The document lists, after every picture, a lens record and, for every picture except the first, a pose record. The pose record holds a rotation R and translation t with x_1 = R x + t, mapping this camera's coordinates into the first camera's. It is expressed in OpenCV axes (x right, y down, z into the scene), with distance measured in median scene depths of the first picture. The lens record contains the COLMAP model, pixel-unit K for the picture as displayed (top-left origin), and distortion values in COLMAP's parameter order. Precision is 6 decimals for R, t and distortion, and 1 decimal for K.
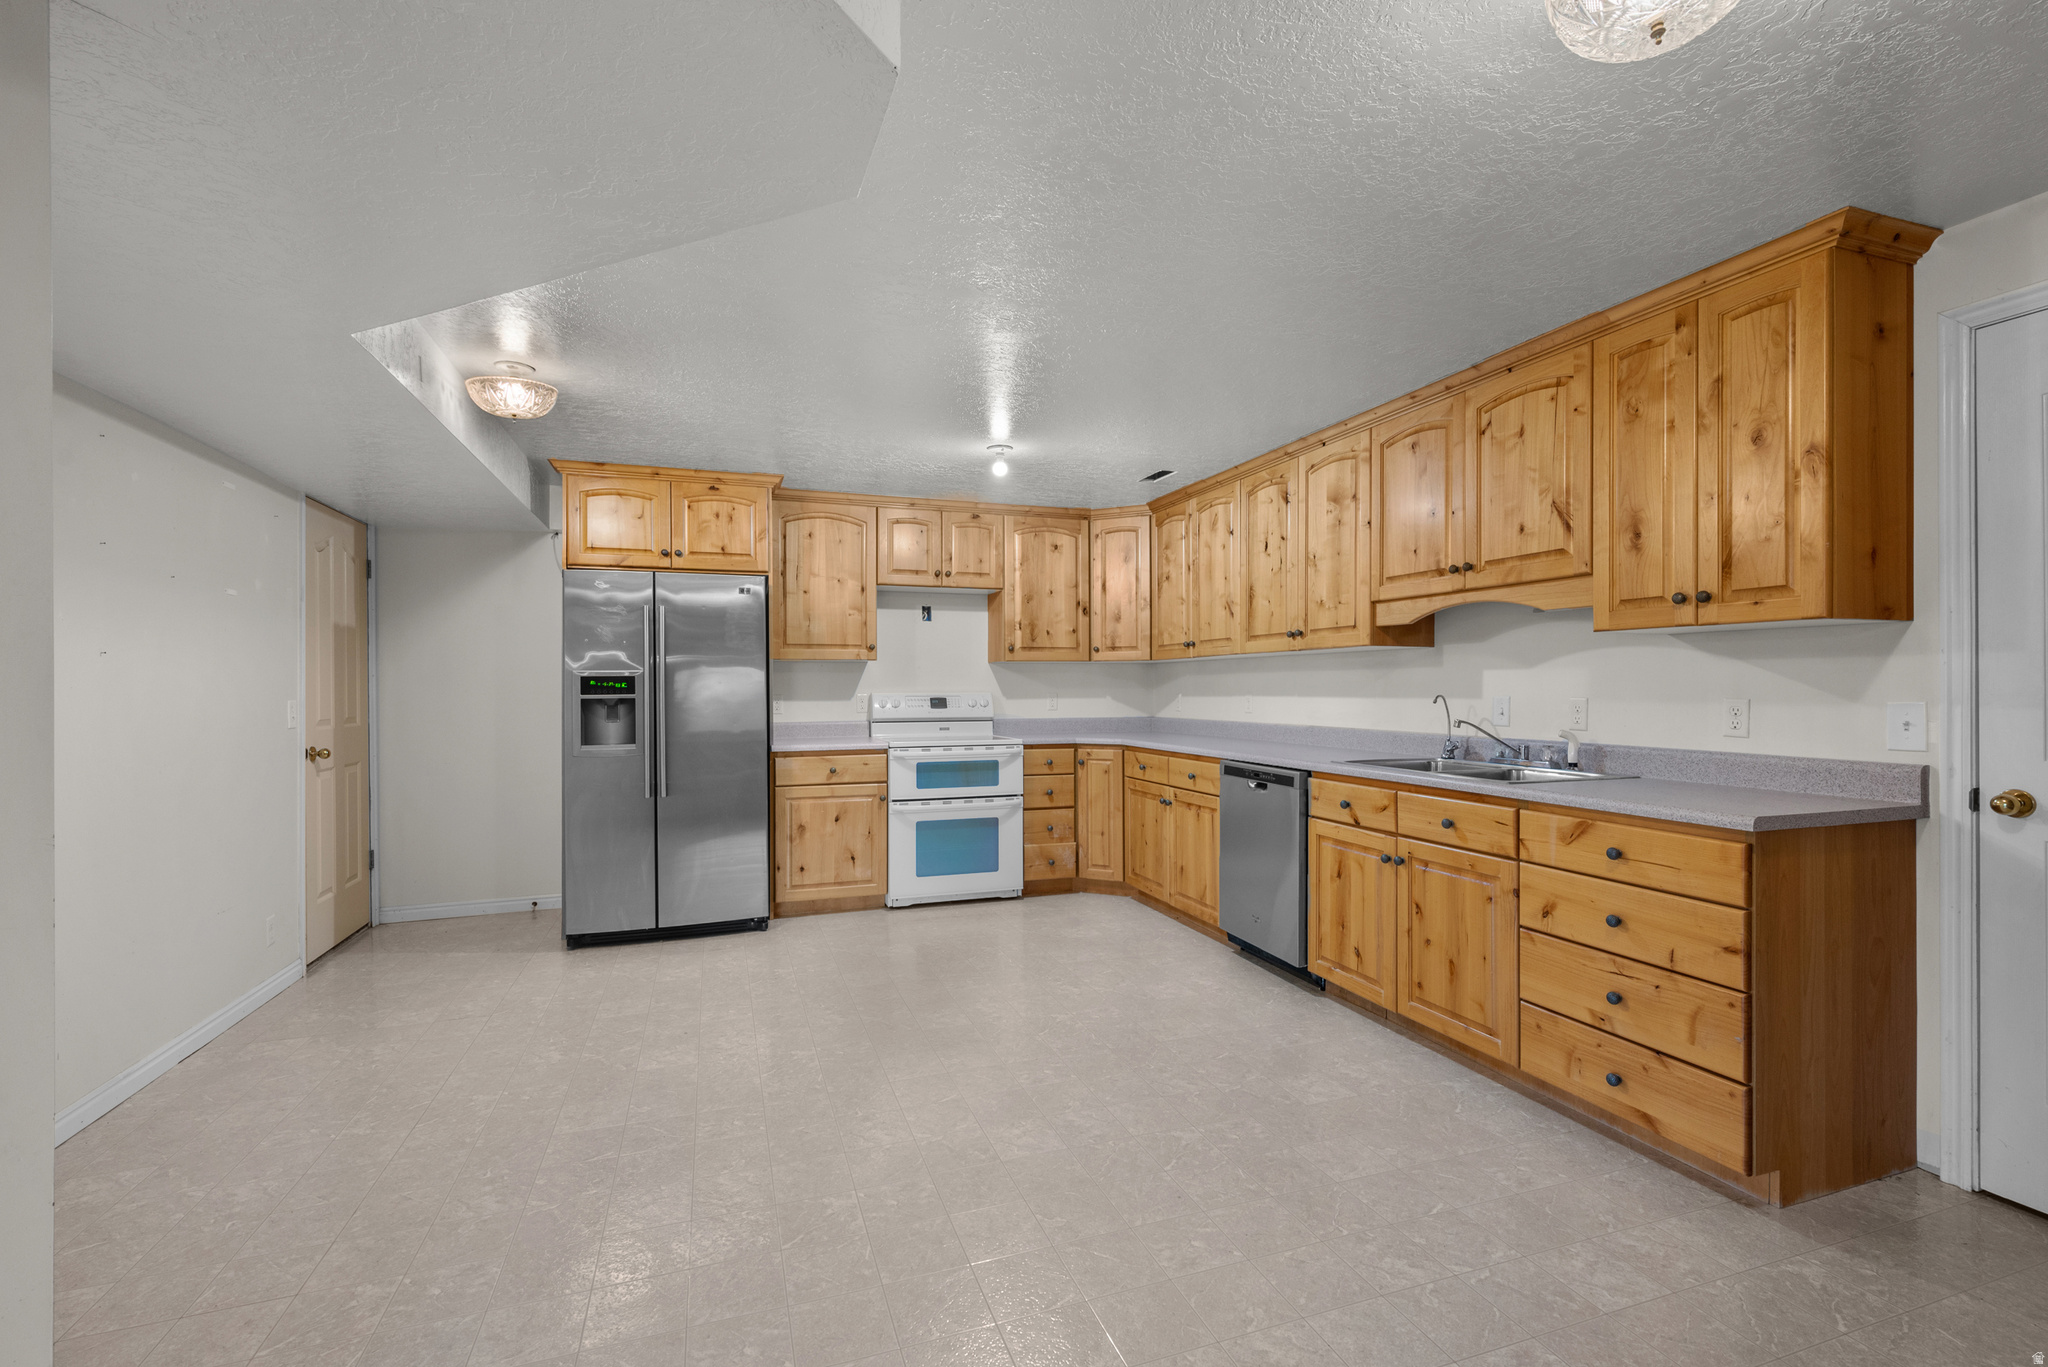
lens RADIAL K [[896.6, 0, 1020.6], [0, 896.6, 685.0], [0, 0, 1]] dist [0.003774, 0.000101]
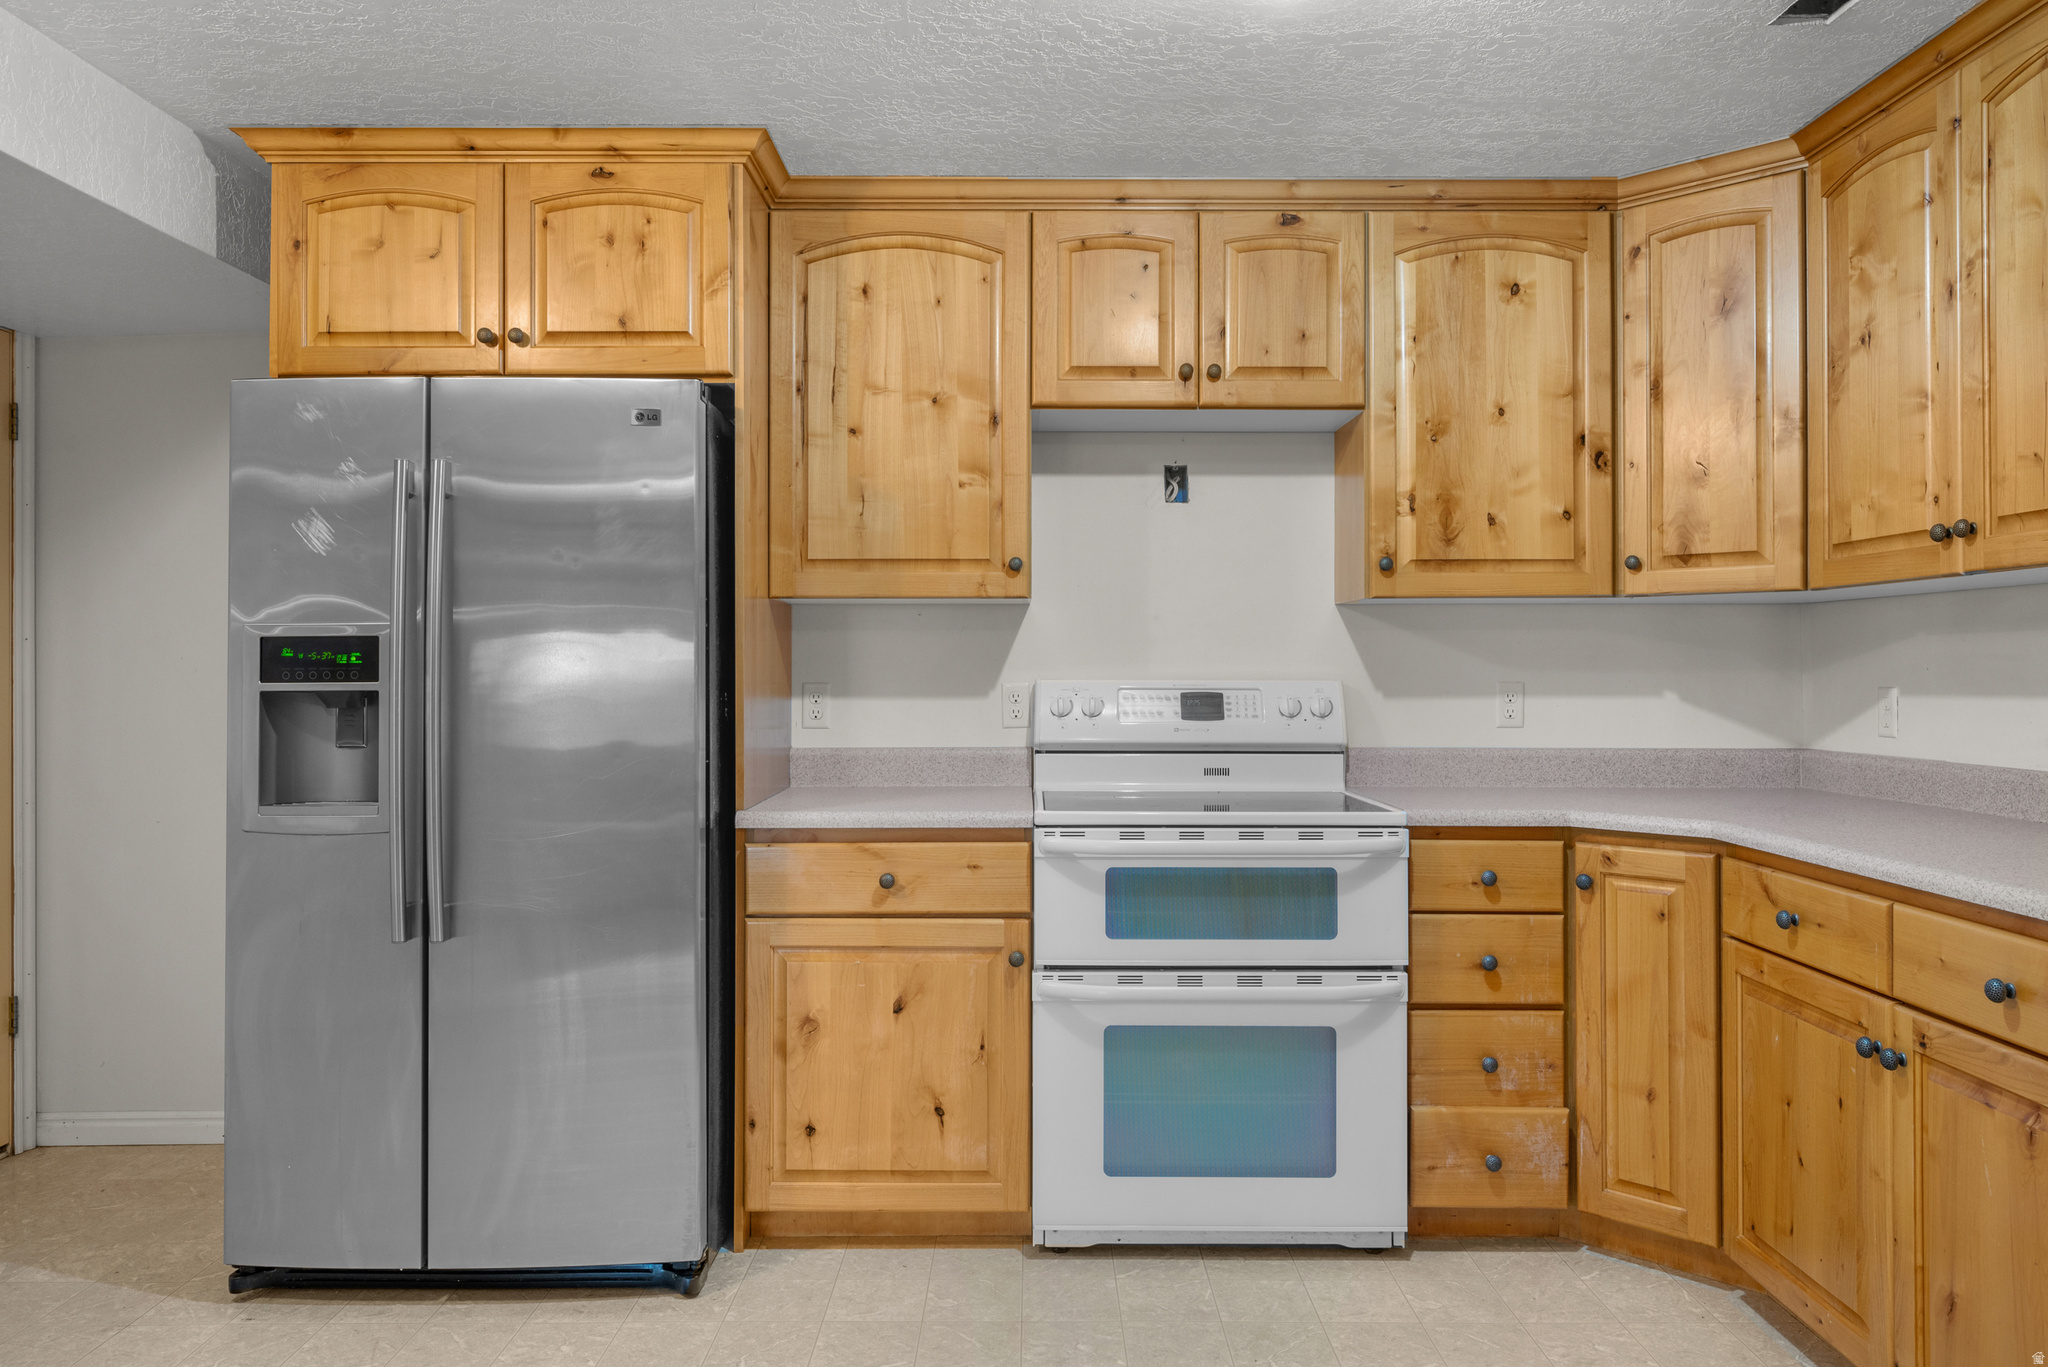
lens RADIAL K [[1404.6, 0, 1021.2], [0, 1404.6, 657.2], [0, 0, 1]] dist [-0.002622, 0.003148]
pose [[0.944023, 0.001017, -0.329878, 0.046050], [-0.002594, 0.999987, -0.004342, 0.001532], [0.329869, 0.004955, 0.944014, 0.463875]]
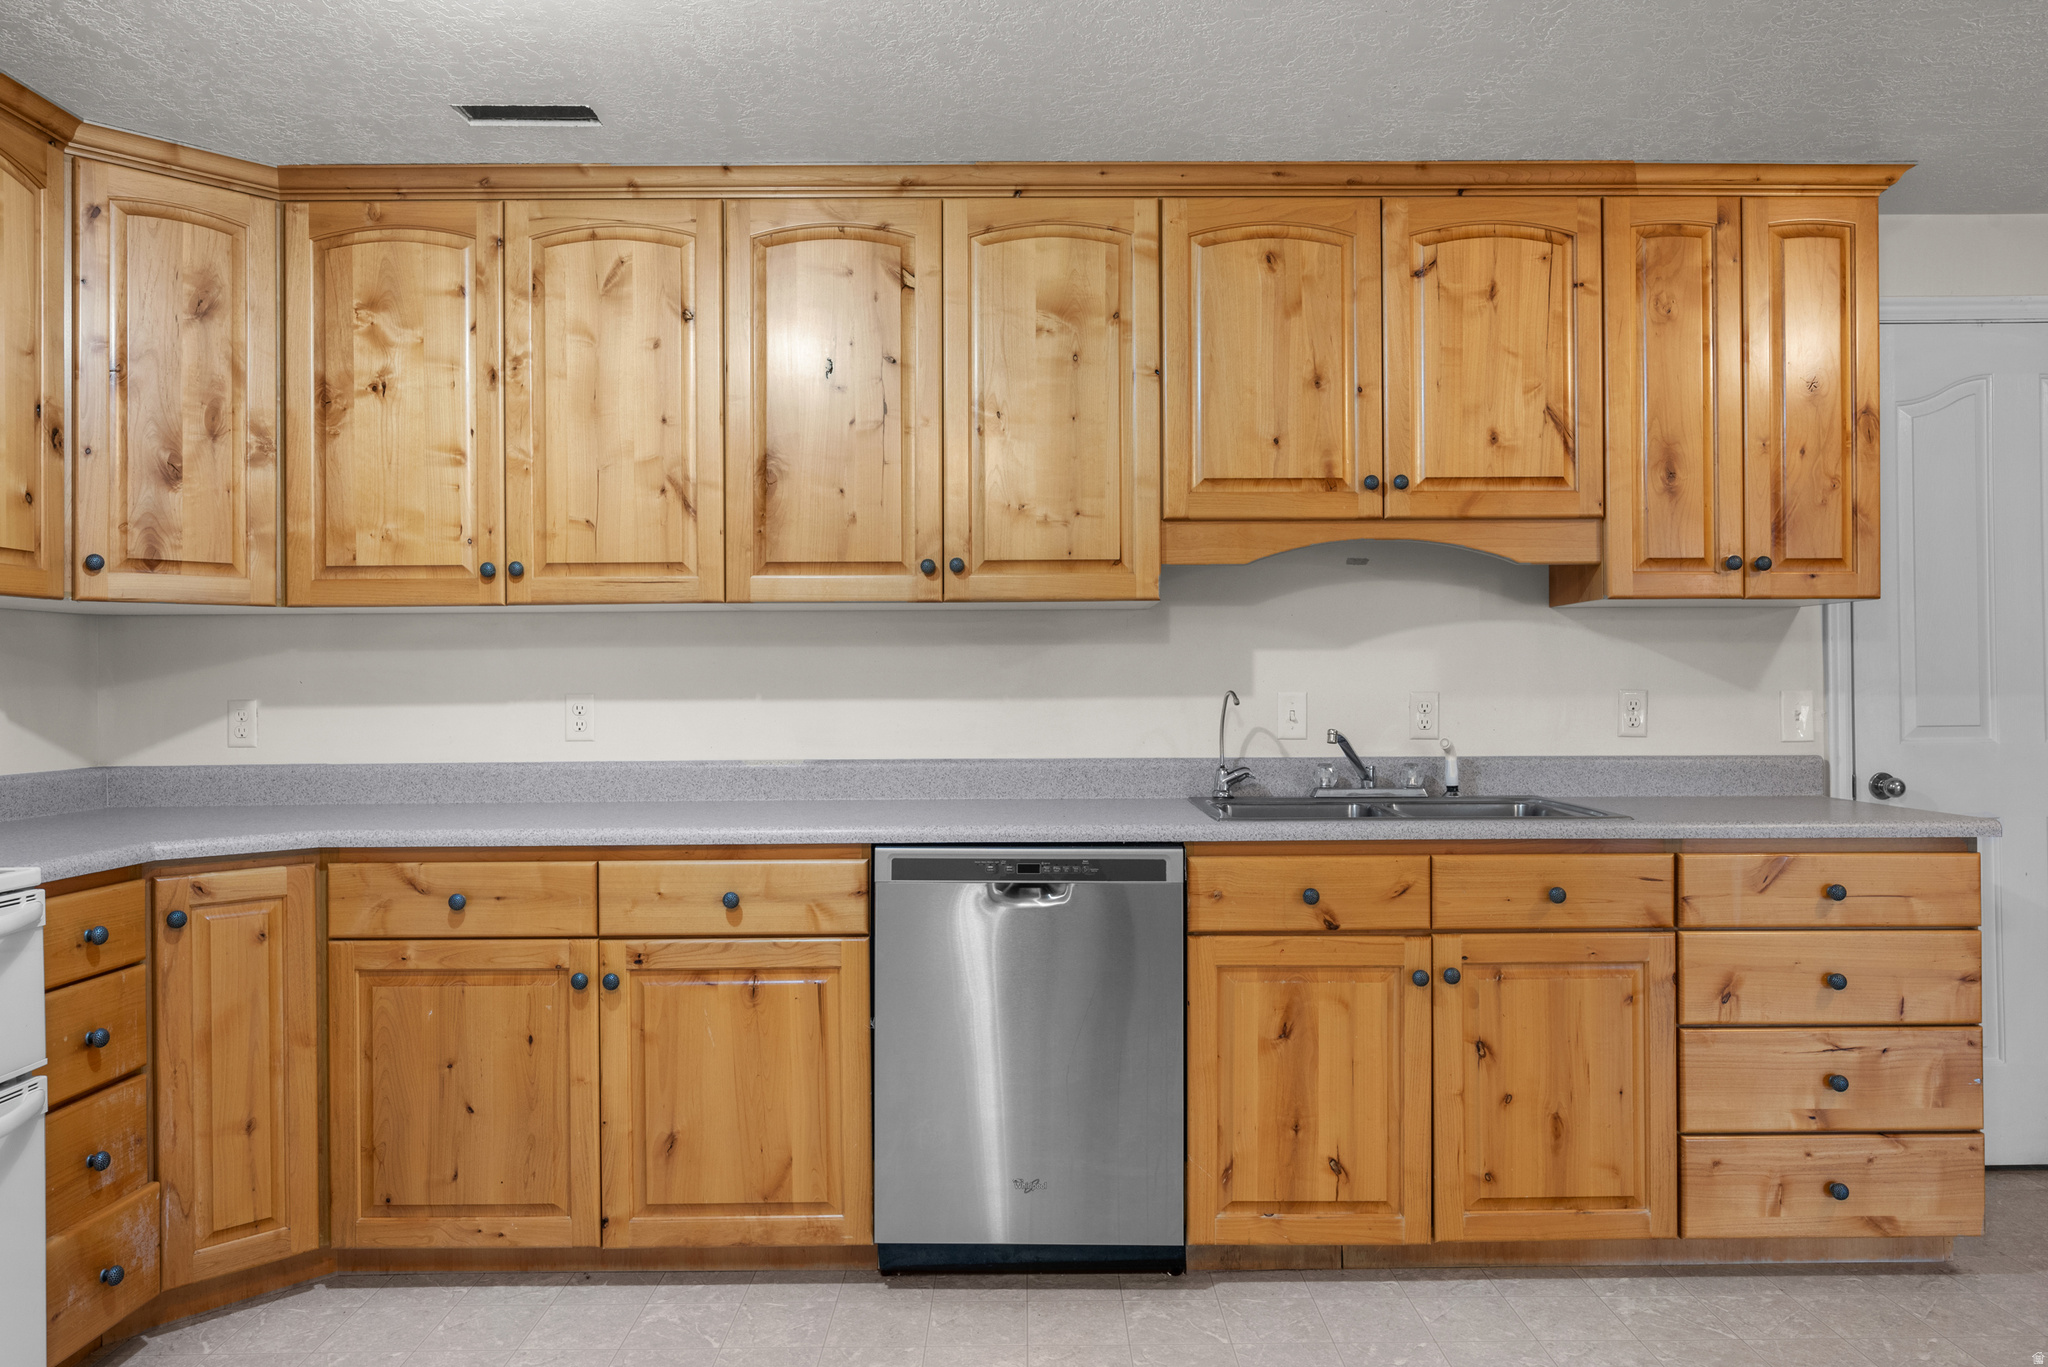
lens RADIAL K [[1404.6, 0, 1018.8], [0, 1404.6, 674.0], [0, 0, 1]] dist [-0.002622, 0.003148]
pose [[0.322780, 0.007092, 0.946448, -0.344415], [0.002460, 0.999962, -0.008332, 0.005830], [-0.946471, 0.005017, 0.322750, 0.637827]]
